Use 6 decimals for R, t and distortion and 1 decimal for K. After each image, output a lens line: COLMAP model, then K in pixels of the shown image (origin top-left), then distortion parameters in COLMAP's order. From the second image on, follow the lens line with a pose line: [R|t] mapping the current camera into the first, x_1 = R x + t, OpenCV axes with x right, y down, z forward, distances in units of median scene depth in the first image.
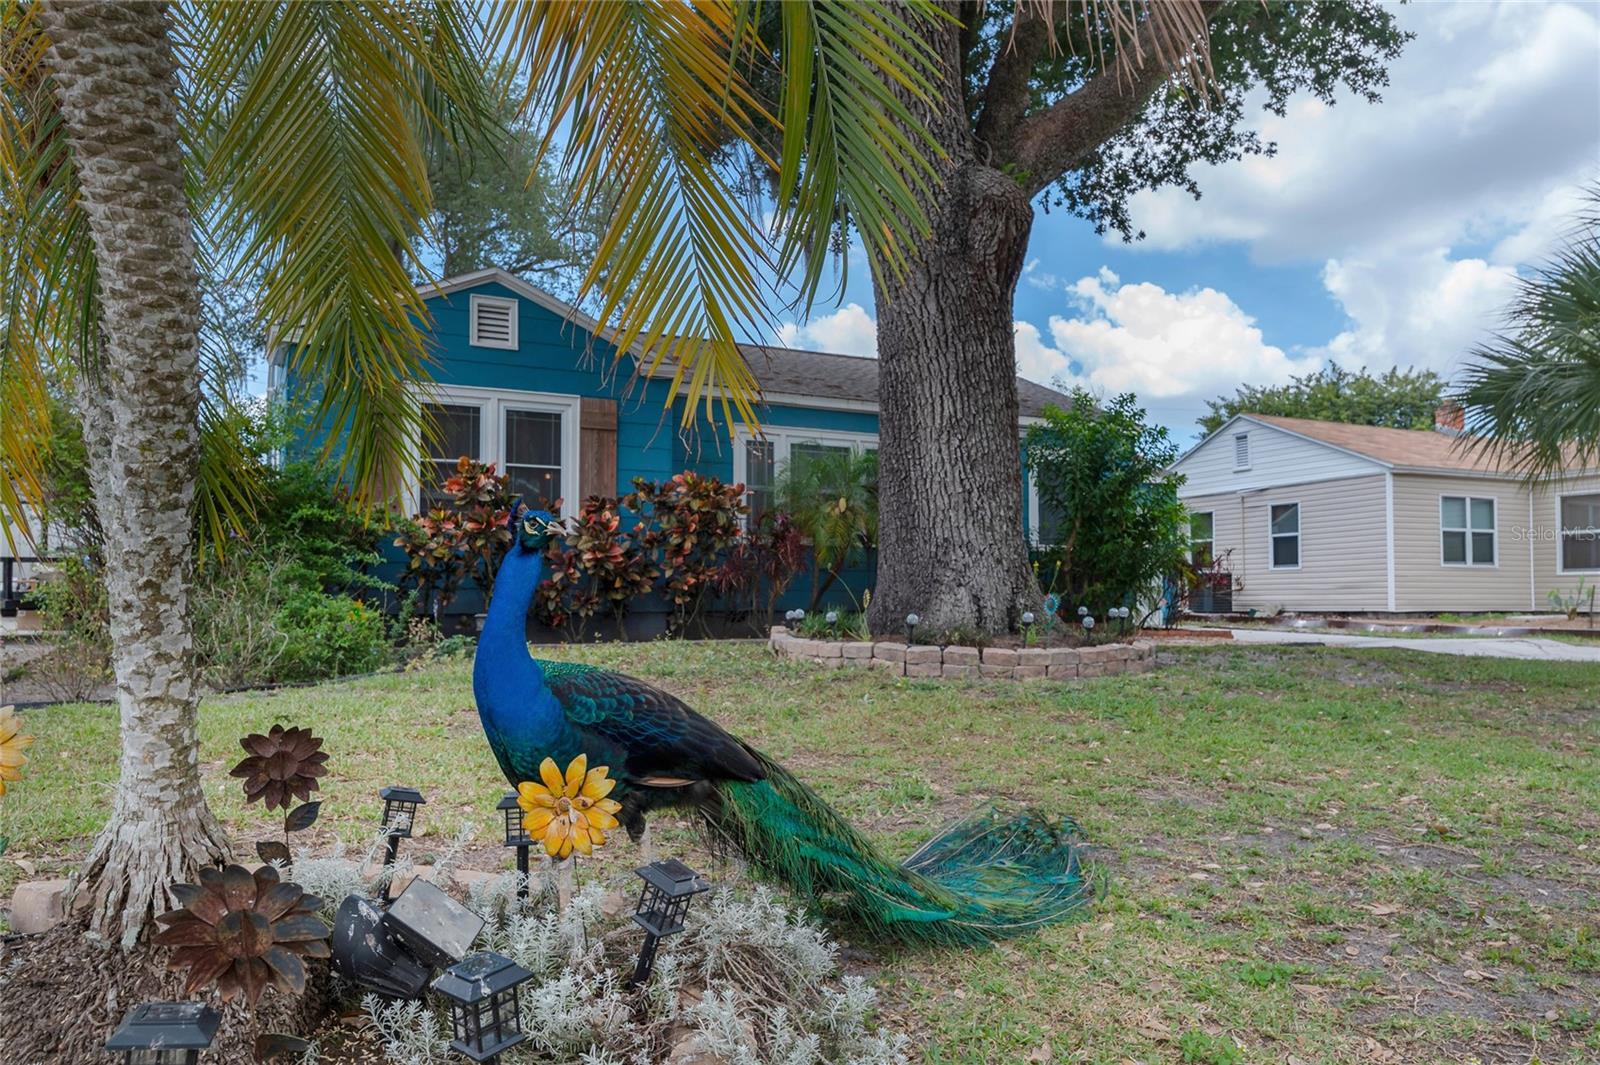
lens RADIAL K [[1127.1, 0, 801.6], [0, 1127.1, 547.4], [0, 0, 1]] dist [-0.005067, 0.000943]
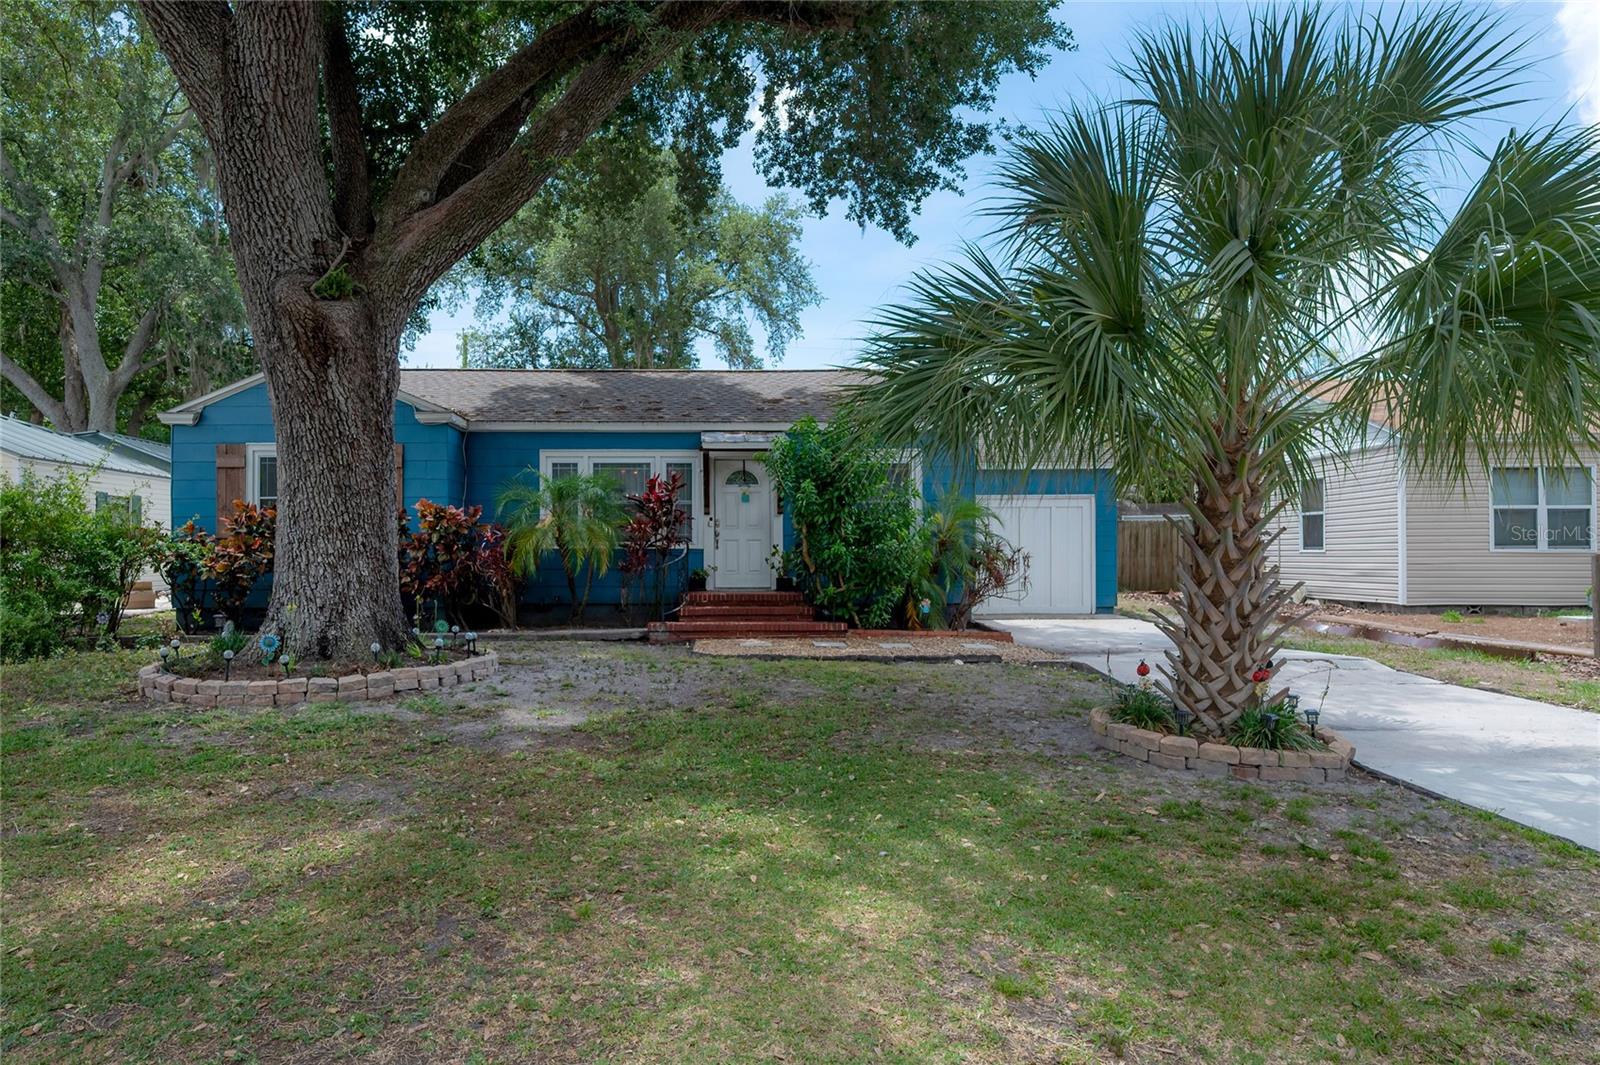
lens RADIAL K [[985.2, 0, 752.5], [0, 985.2, 523.5], [0, 0, 1]] dist [0.008132, -0.001183]
pose [[0.890167, -0.011499, -0.455489, 0.735073], [0.022652, 0.999562, 0.019033, -0.053739], [0.455071, -0.027260, 0.890038, 0.180252]]
